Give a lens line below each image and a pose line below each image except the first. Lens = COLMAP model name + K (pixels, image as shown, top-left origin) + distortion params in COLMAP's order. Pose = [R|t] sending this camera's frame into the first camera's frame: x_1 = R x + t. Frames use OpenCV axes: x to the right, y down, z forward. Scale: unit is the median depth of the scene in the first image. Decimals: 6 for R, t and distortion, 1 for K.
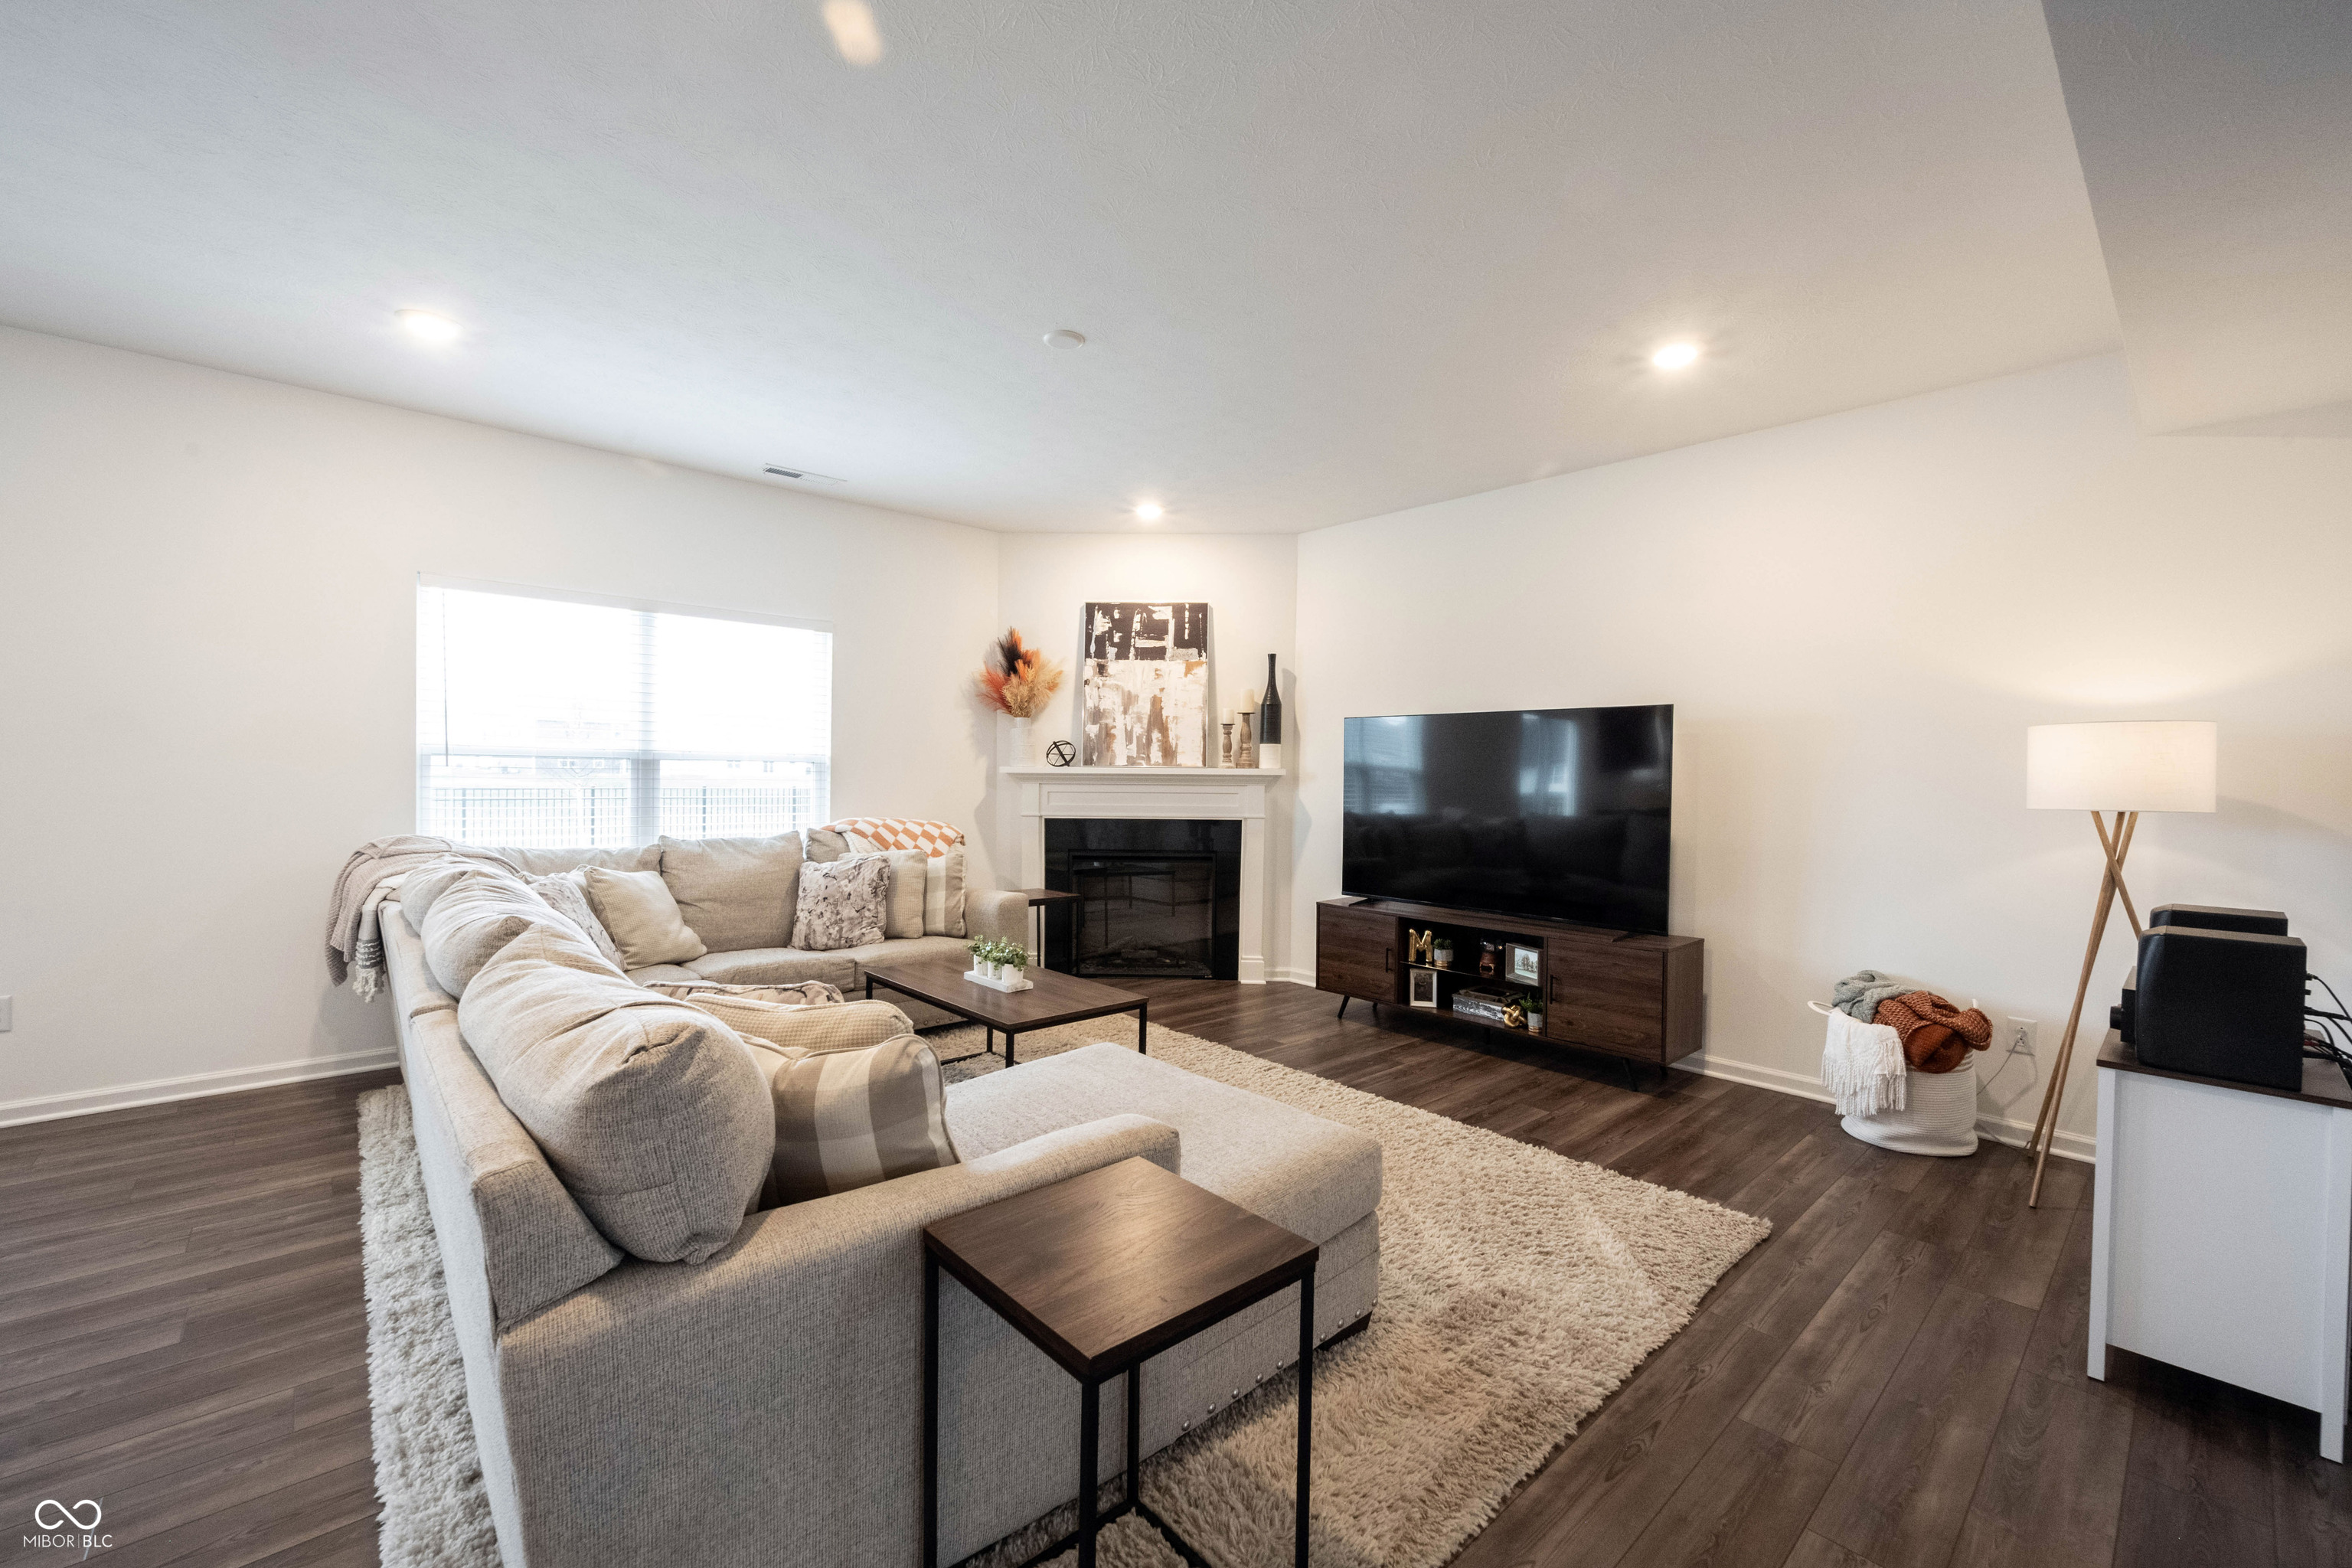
lens RADIAL K [[938.3, 0, 1176.0], [0, 938.3, 784.0], [0, 0, 1]] dist [-0.000085, -0.000330]
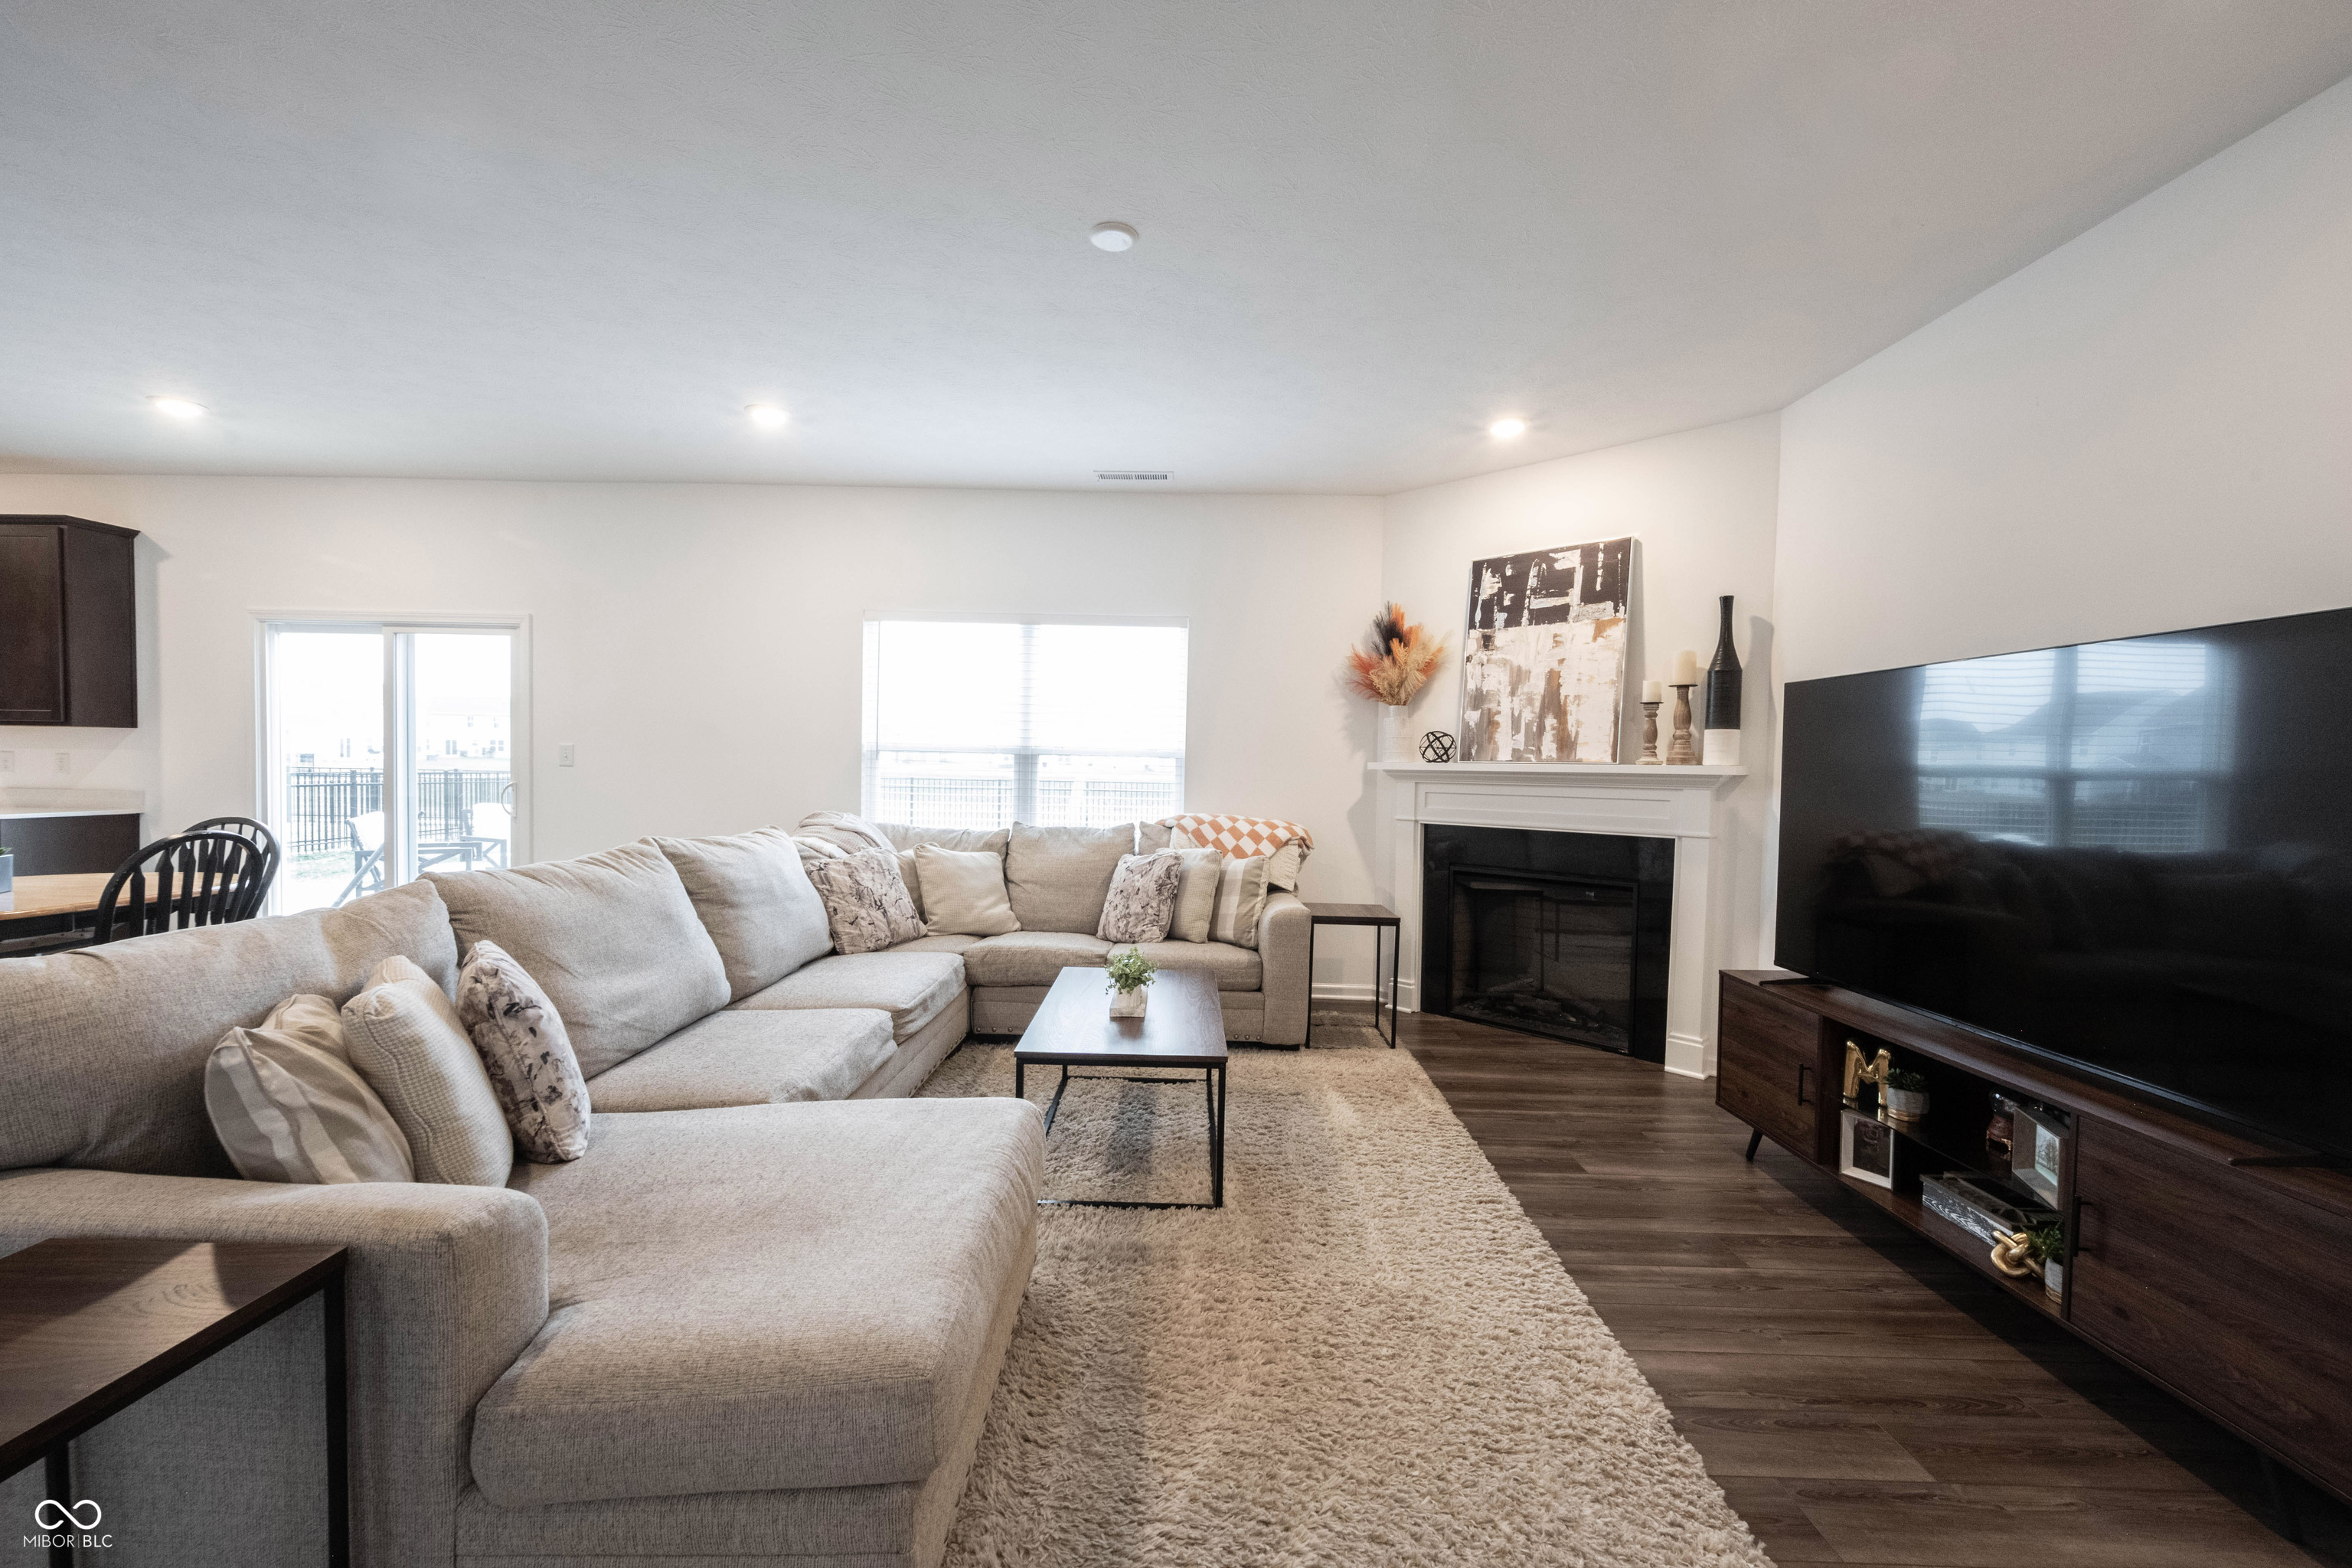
lens RADIAL K [[917.8, 0, 1184.1], [0, 917.8, 789.1], [0, 0, 1]] dist [0.000411, -0.000031]
pose [[0.738088, 0.020020, -0.674408, 0.336382], [-0.018077, 0.999788, 0.009895, 0.001386], [0.674462, 0.004888, 0.738293, 0.315339]]
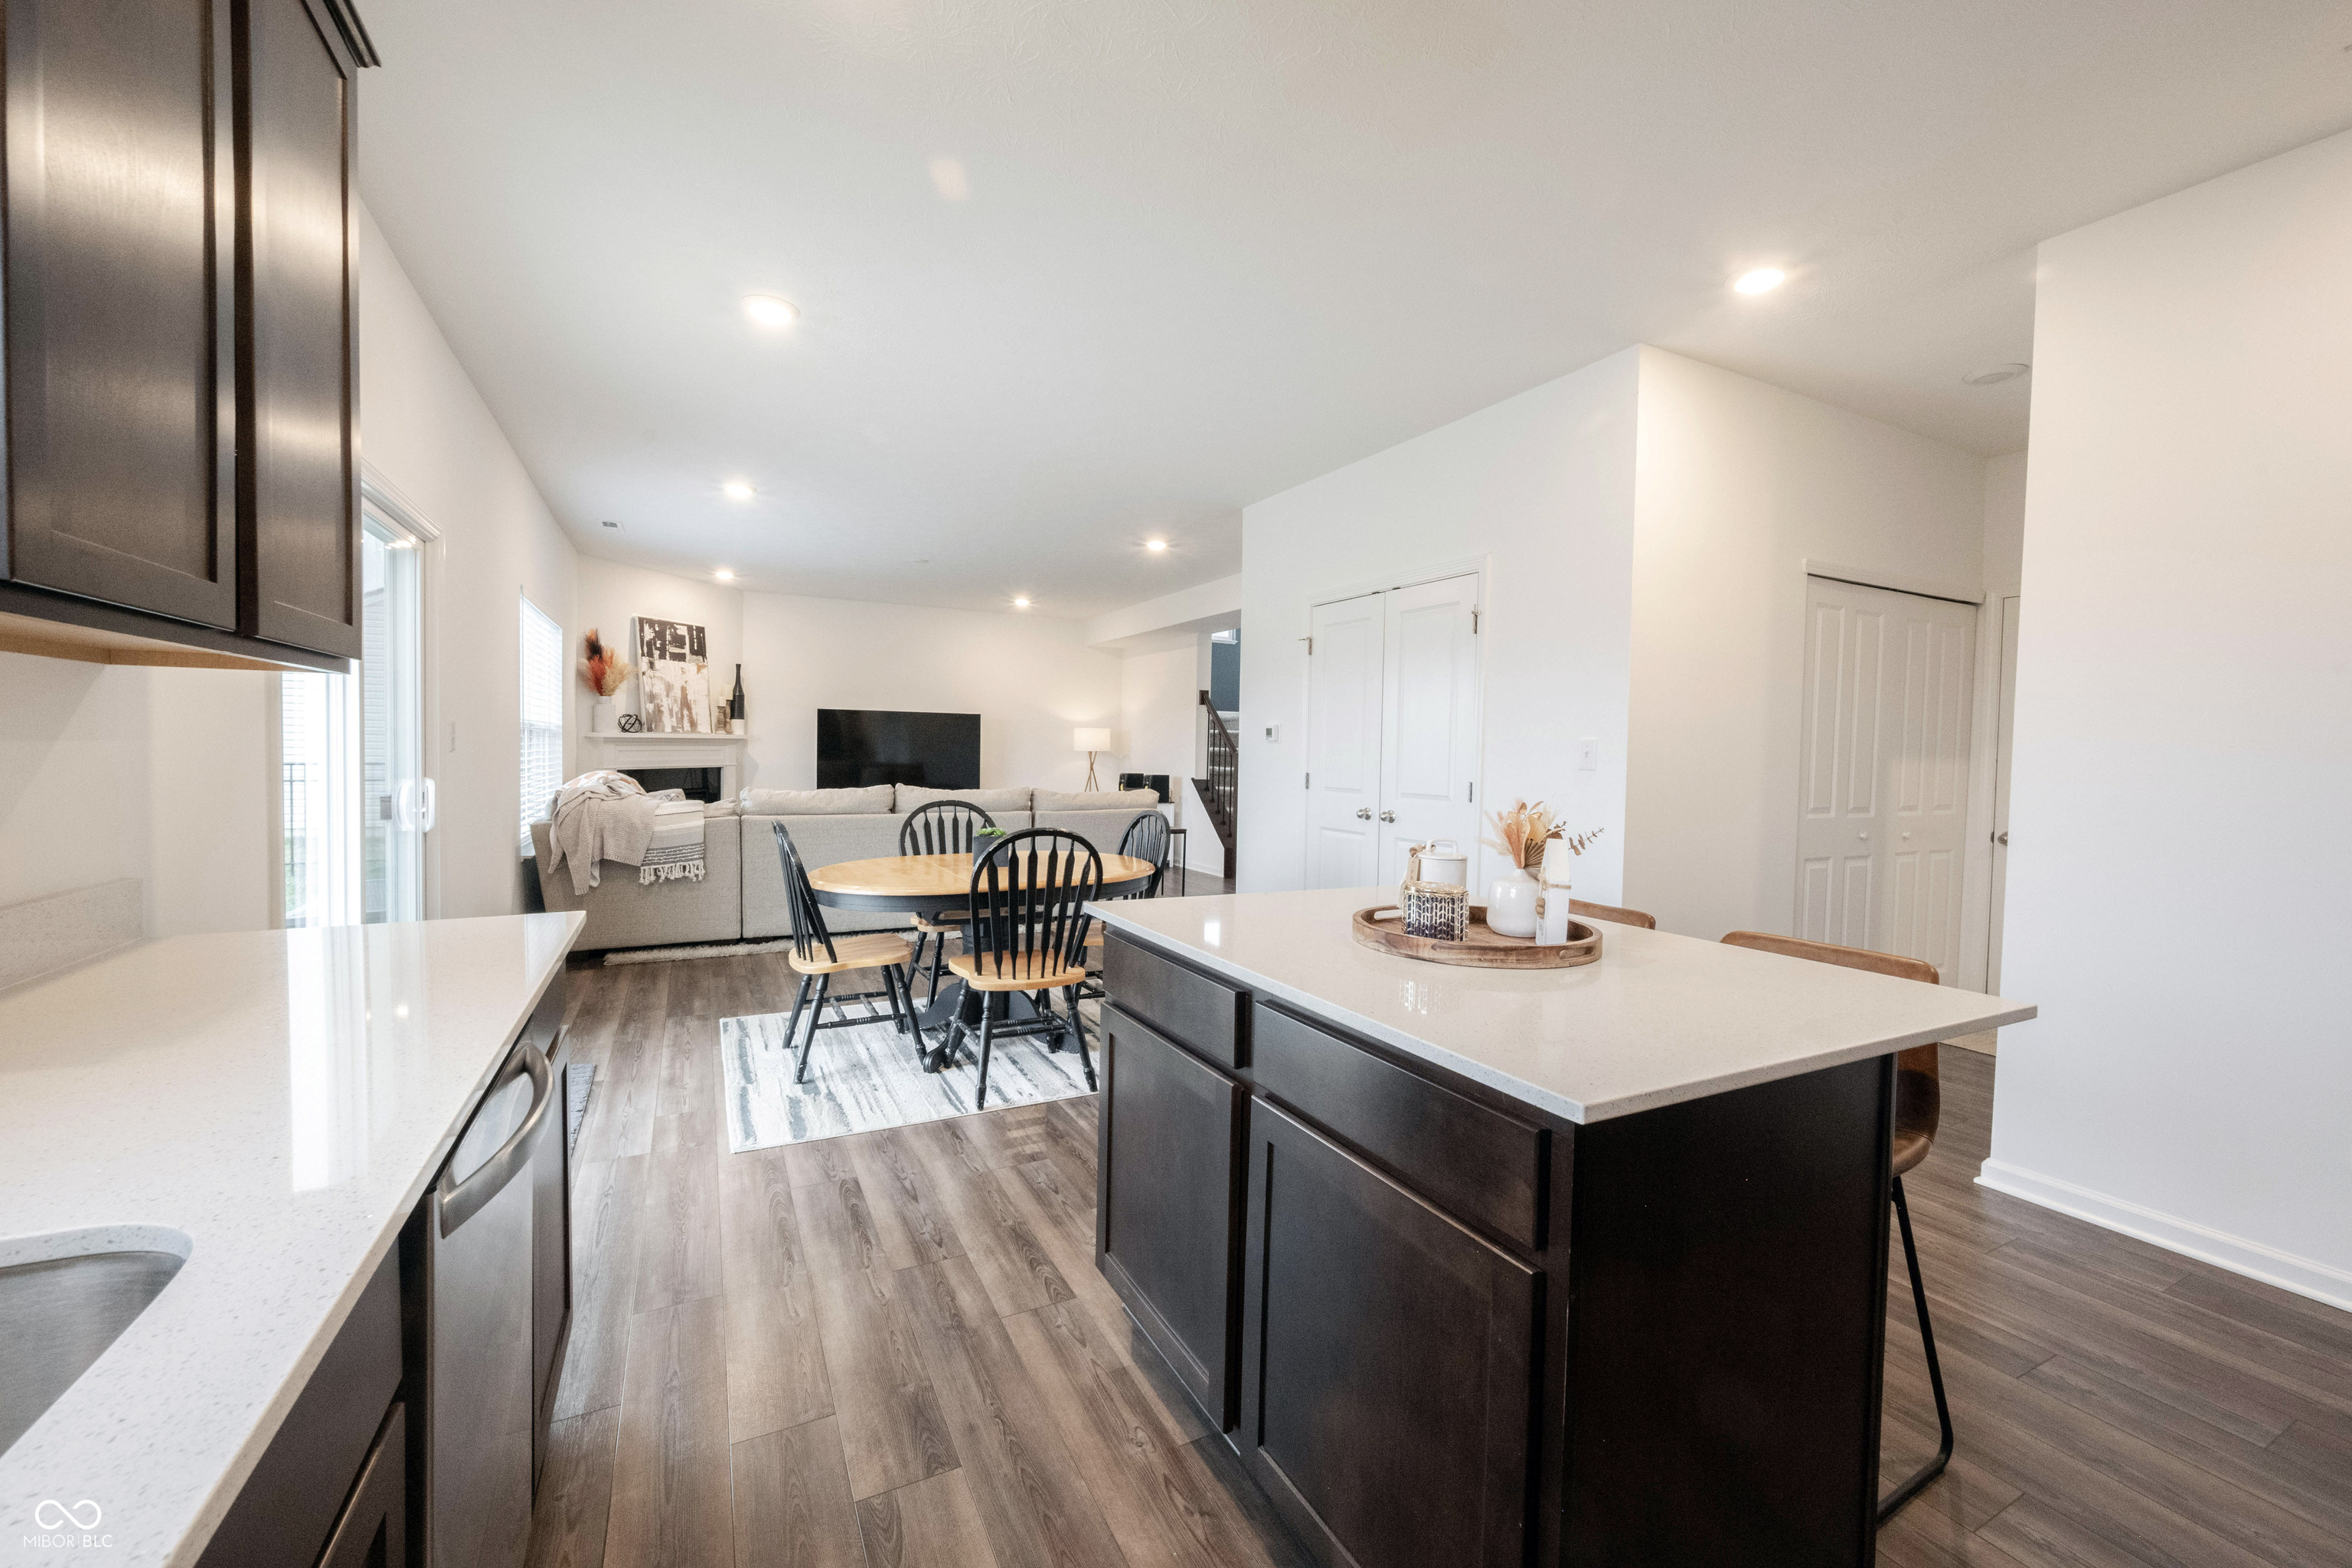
lens RADIAL K [[949.9, 0, 1176.0], [0, 949.9, 784.0], [0, 0, 1]] dist [-0.000259, -0.000082]
pose [[0.263802, -0.045113, 0.963521, -1.645549], [-0.005827, 0.998813, 0.048361, -0.019416], [-0.964559, -0.018372, 0.263226, -0.209961]]
